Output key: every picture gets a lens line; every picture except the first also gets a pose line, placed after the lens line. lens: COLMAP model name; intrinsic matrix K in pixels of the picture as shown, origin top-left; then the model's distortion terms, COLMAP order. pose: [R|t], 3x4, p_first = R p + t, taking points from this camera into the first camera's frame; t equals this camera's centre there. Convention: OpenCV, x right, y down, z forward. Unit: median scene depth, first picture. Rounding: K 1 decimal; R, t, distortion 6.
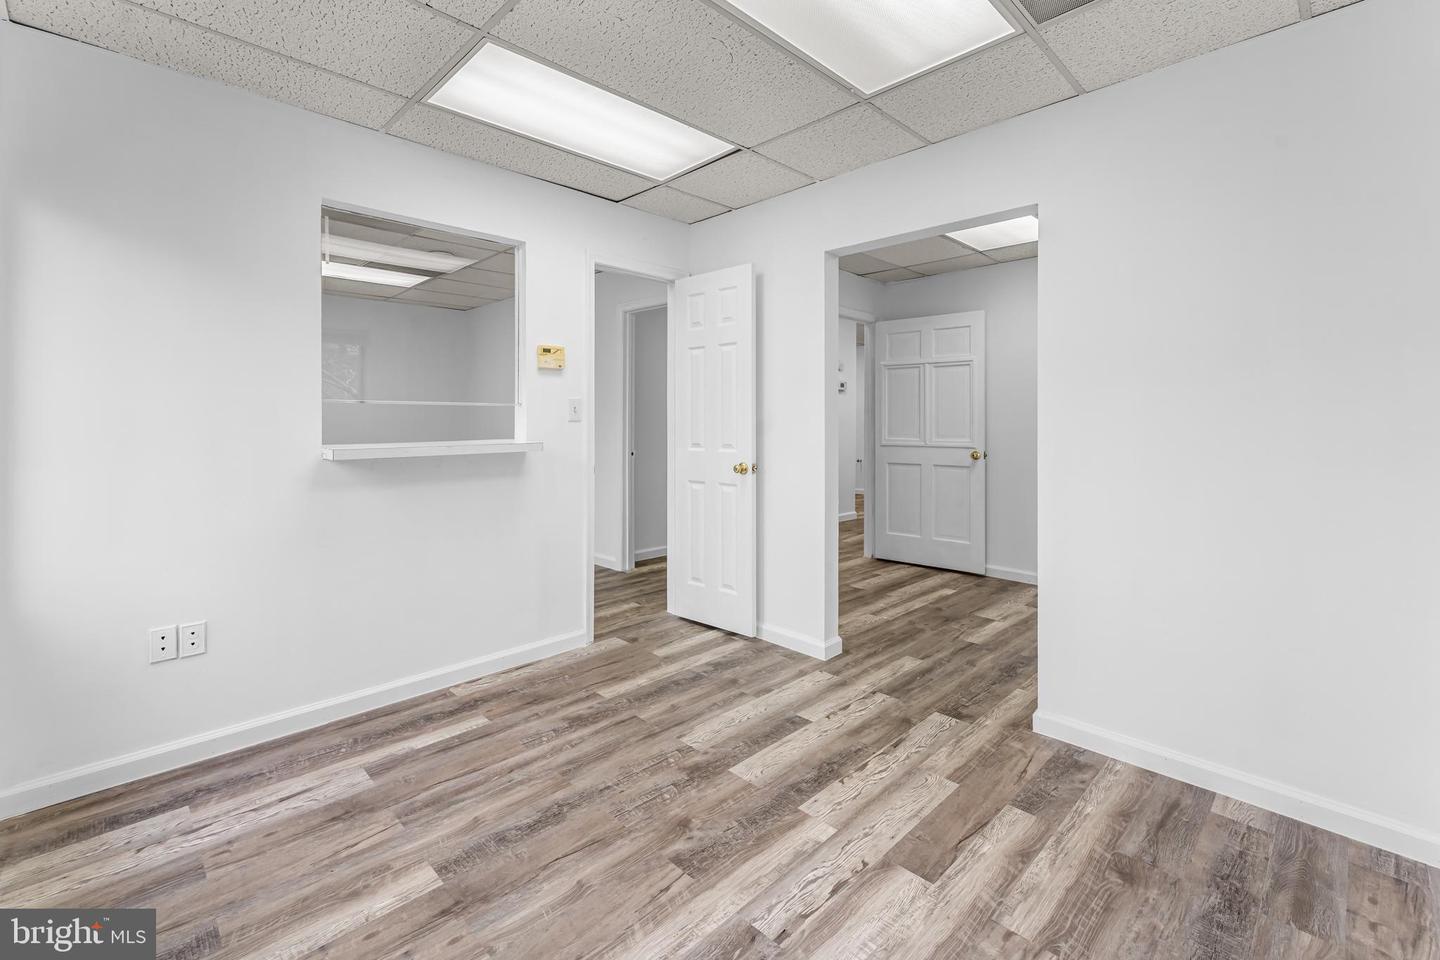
lens RADIAL K [[635.6, 0, 727.7], [0, 635.6, 422.0], [0, 0, 1]] dist [0.004314, 0.000590]
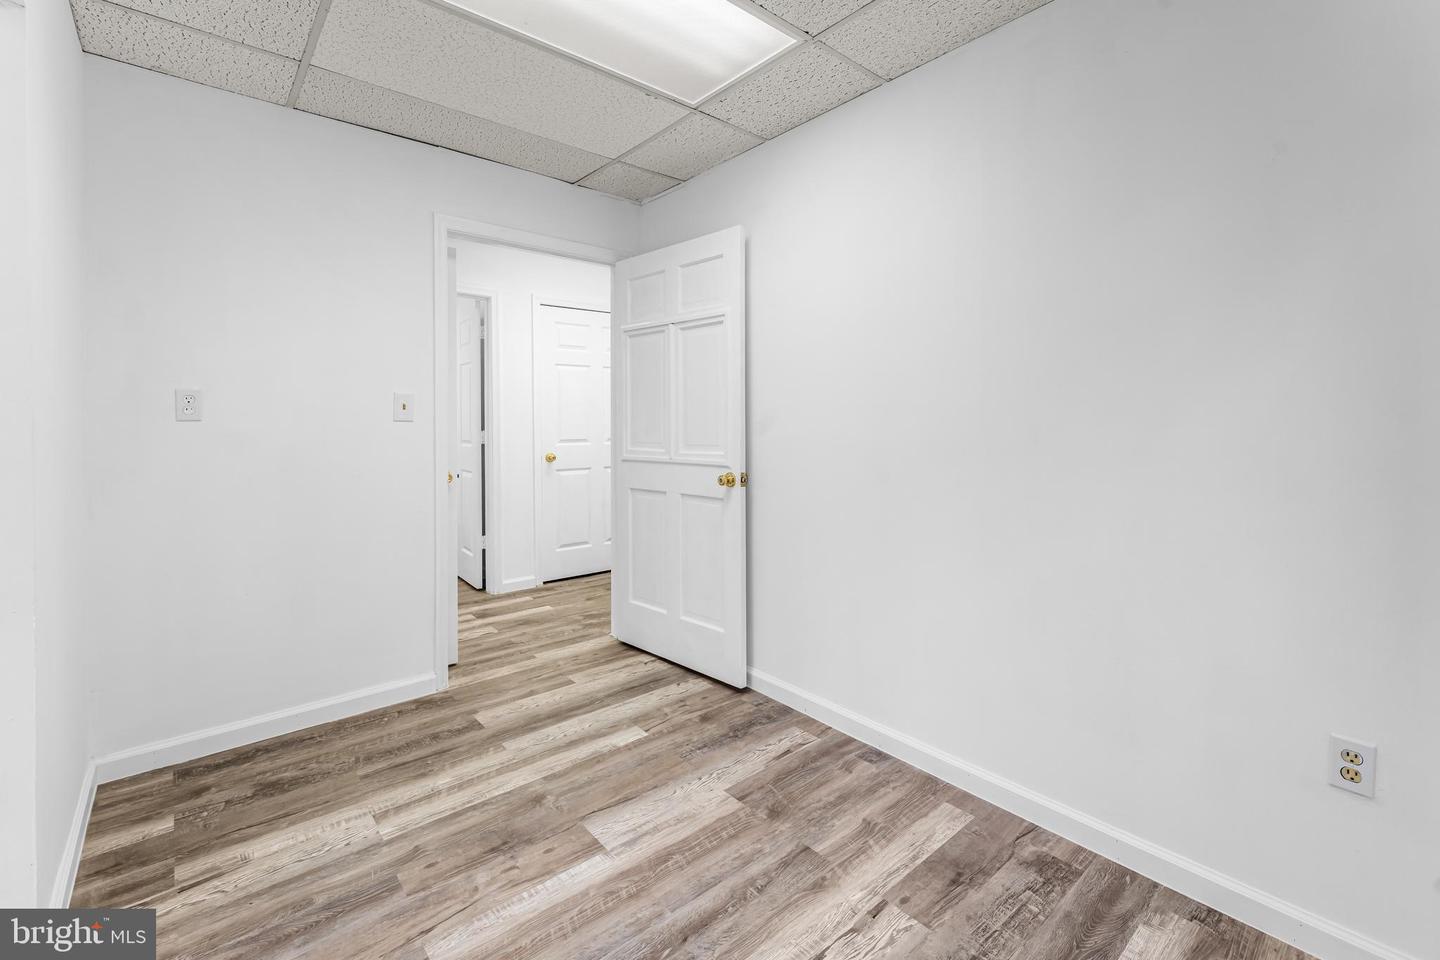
lens RADIAL K [[627.7, 0, 724.6], [0, 627.7, 427.3], [0, 0, 1]] dist [-0.000477, 0.000176]
pose [[0.997262, -0.000488, -0.073947, 0.972260], [0.001151, 0.999959, 0.008931, -0.000714], [0.073940, -0.008992, 0.997222, 0.992701]]
